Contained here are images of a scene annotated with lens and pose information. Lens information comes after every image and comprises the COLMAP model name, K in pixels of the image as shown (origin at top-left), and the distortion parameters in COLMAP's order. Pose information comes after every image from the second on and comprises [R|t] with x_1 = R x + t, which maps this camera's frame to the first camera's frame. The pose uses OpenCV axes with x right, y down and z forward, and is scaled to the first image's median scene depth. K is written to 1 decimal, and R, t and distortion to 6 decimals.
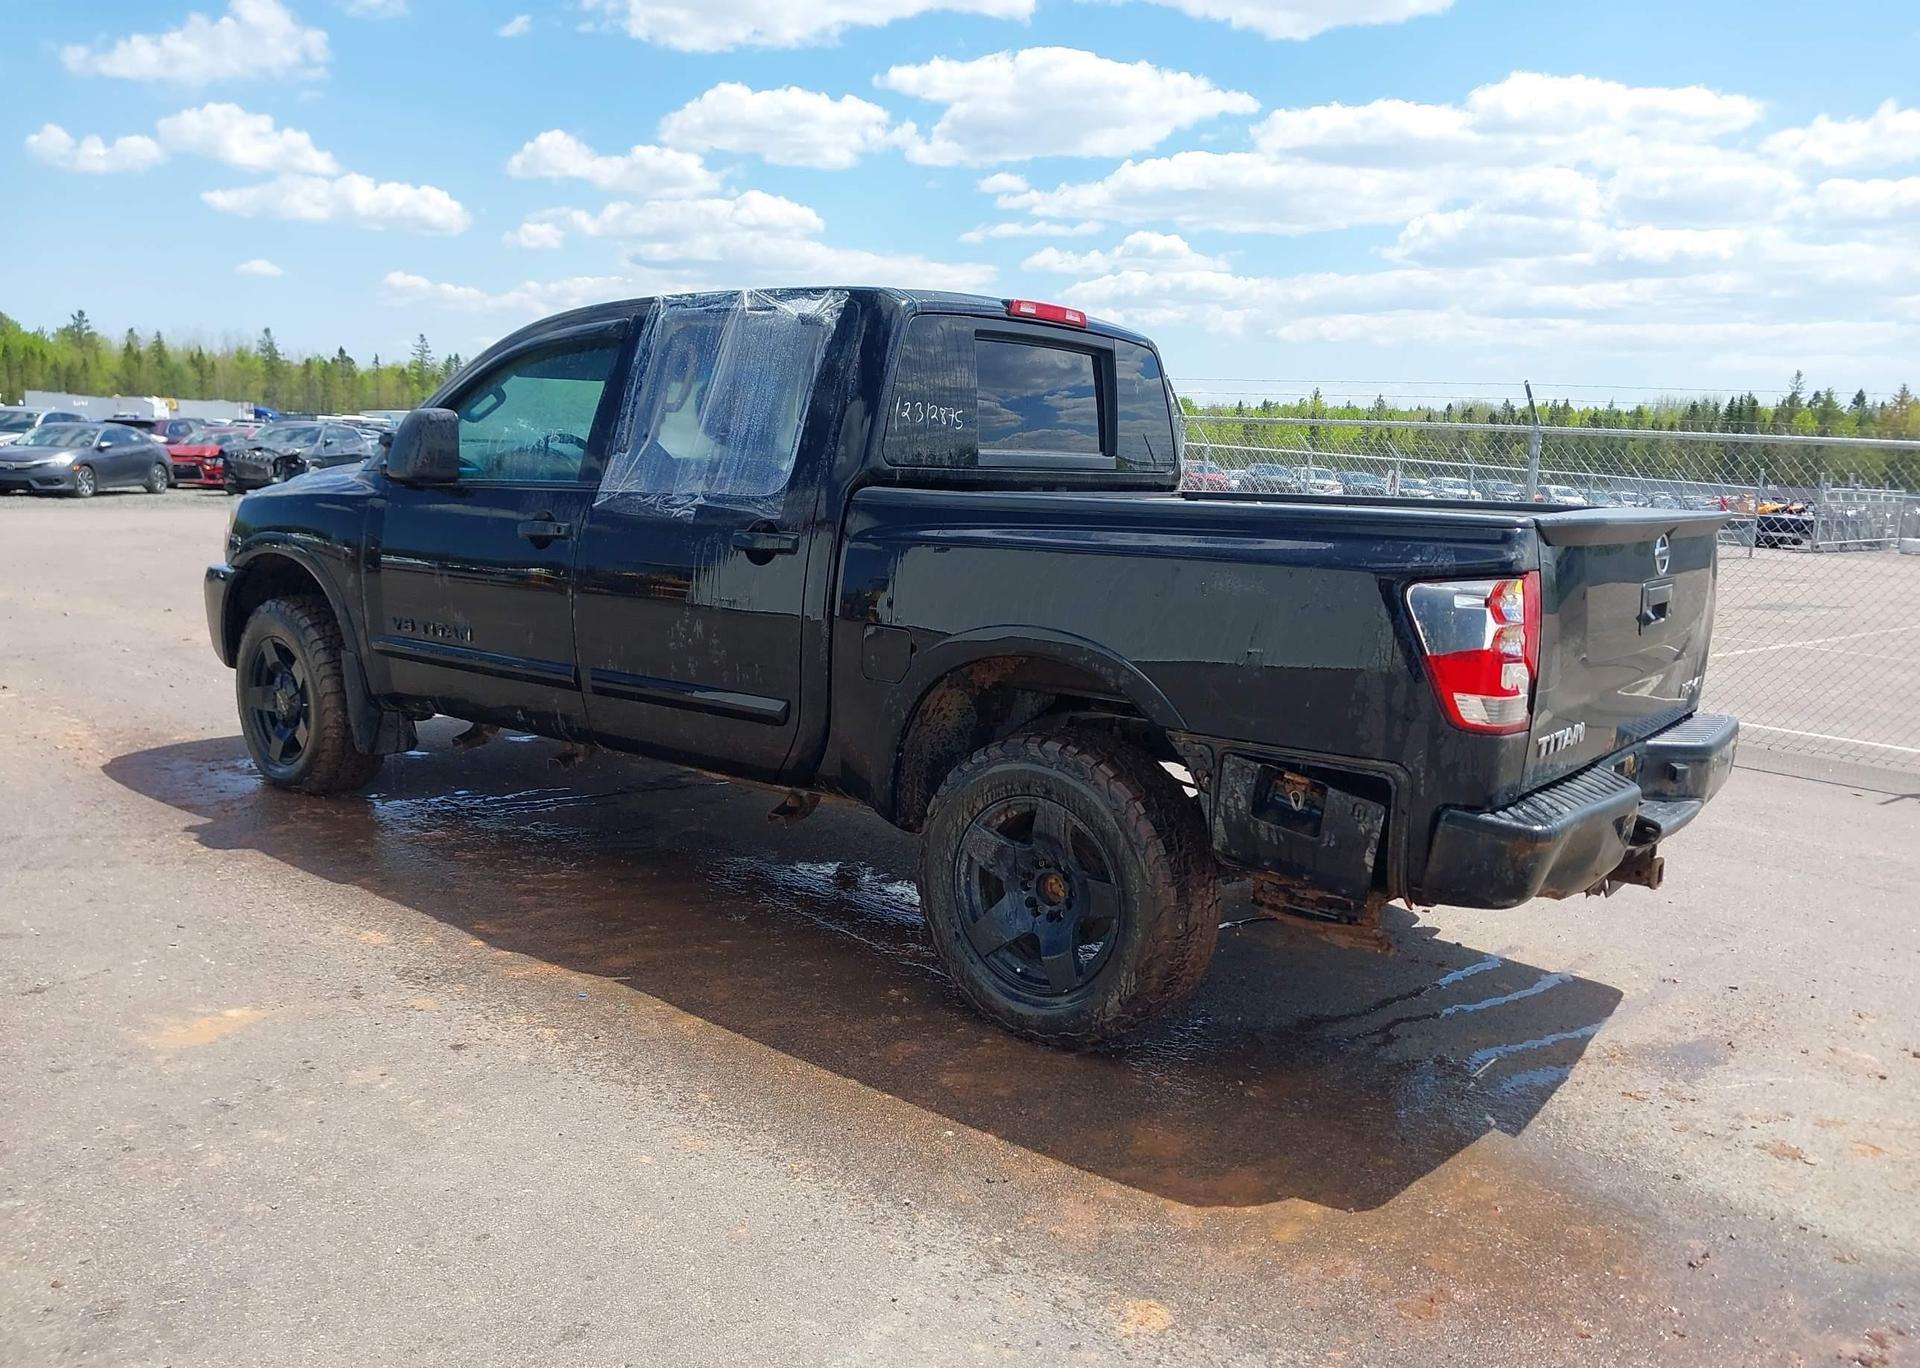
lens RADIAL K [[1506.3, 0, 978.2], [0, 1506.3, 689.3], [0, 0, 1]] dist [0.032930, -0.035339]
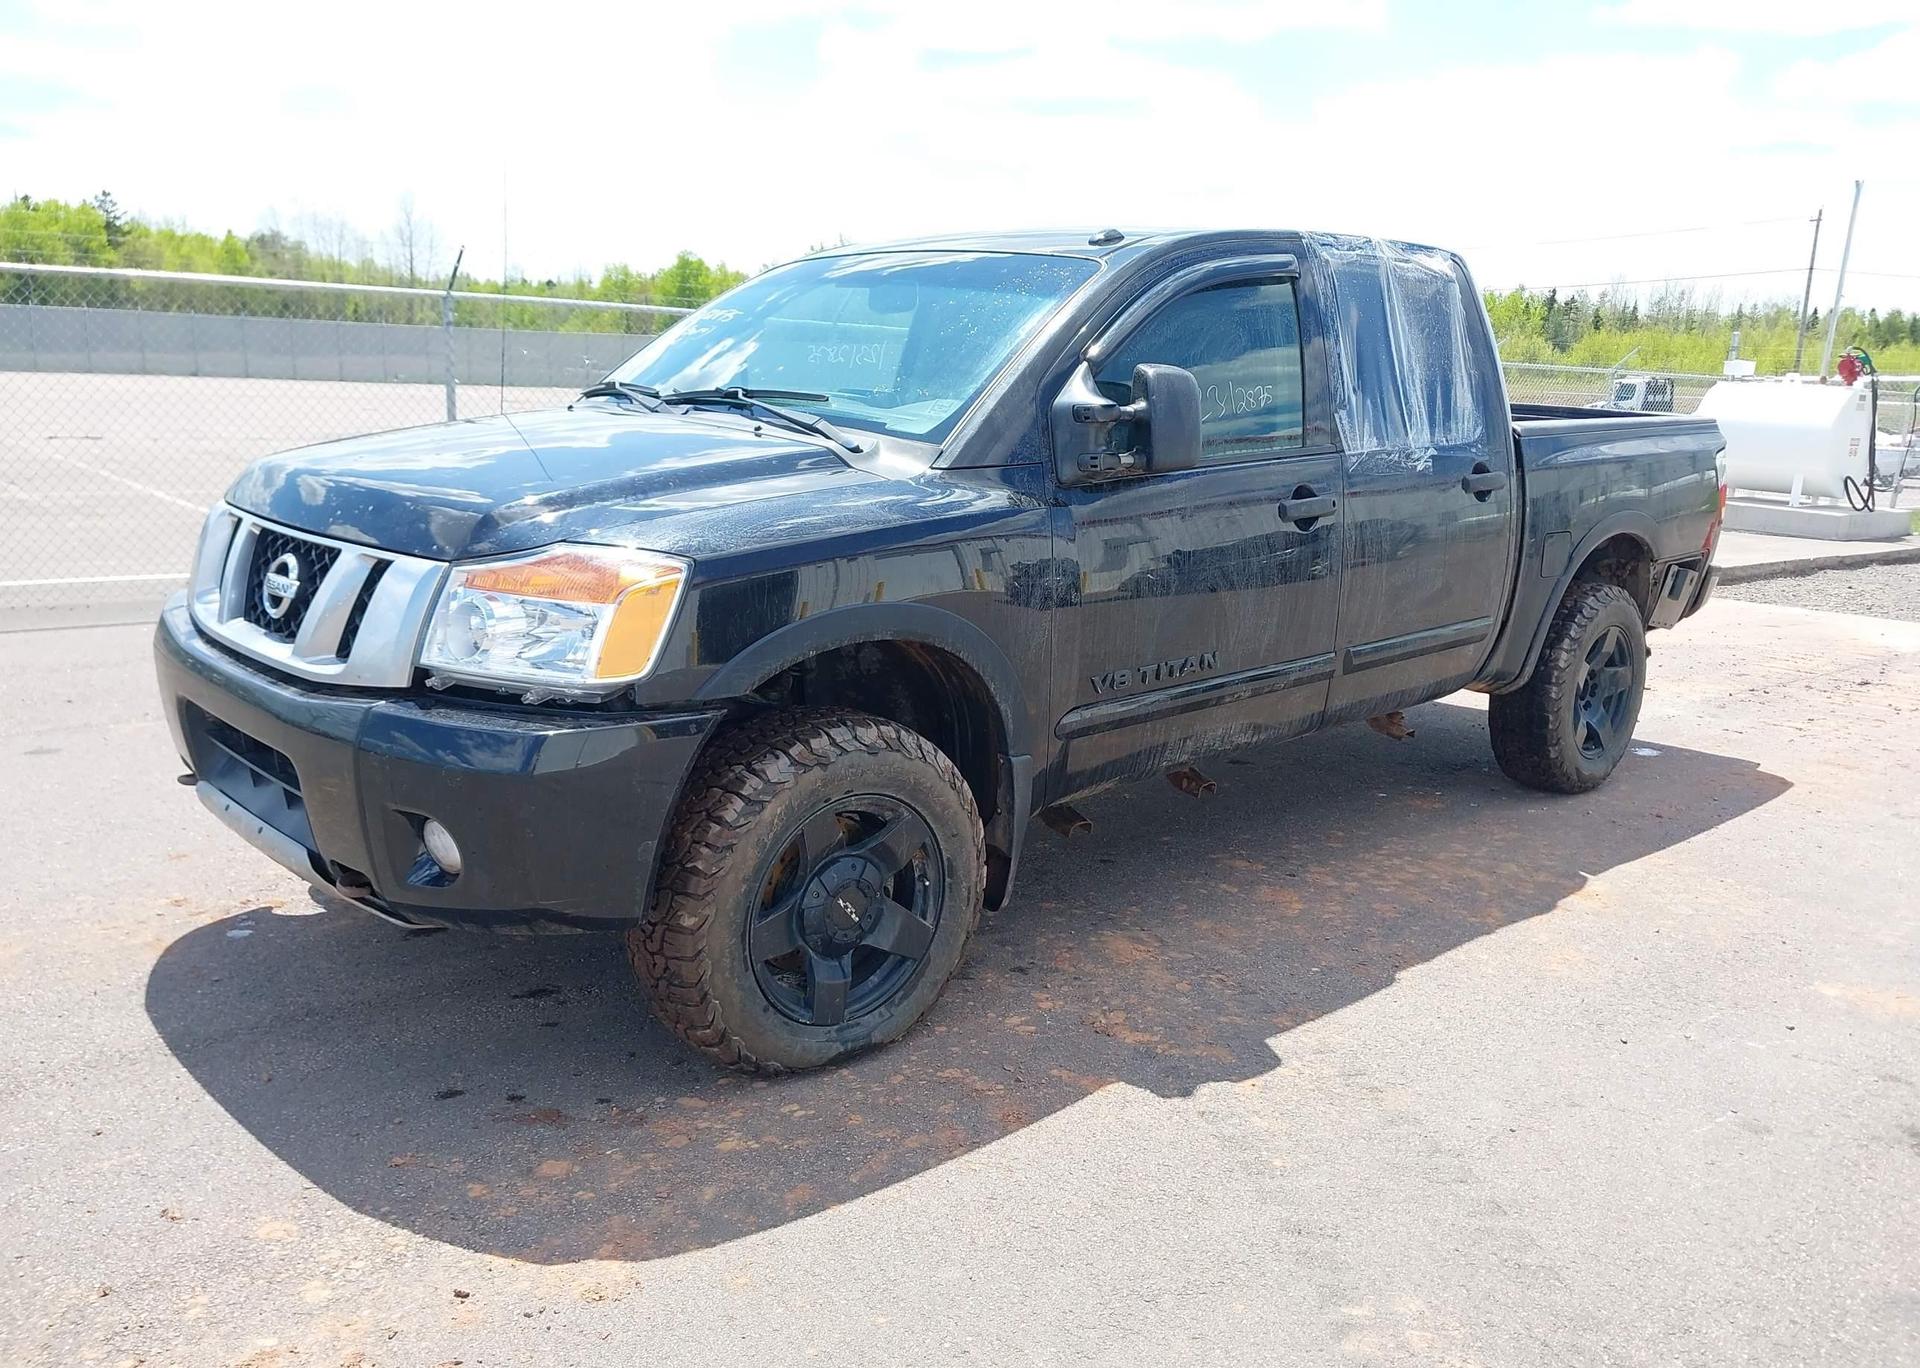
lens RADIAL K [[1506.3, 0, 967.9], [0, 1506.3, 679.2], [0, 0, 1]] dist [0.032930, -0.035339]
pose [[0.160891, -0.248769, 0.955106, -1.224880], [0.126432, 0.964936, 0.230031, -0.245756], [-0.978841, 0.083746, 0.186702, 1.100153]]
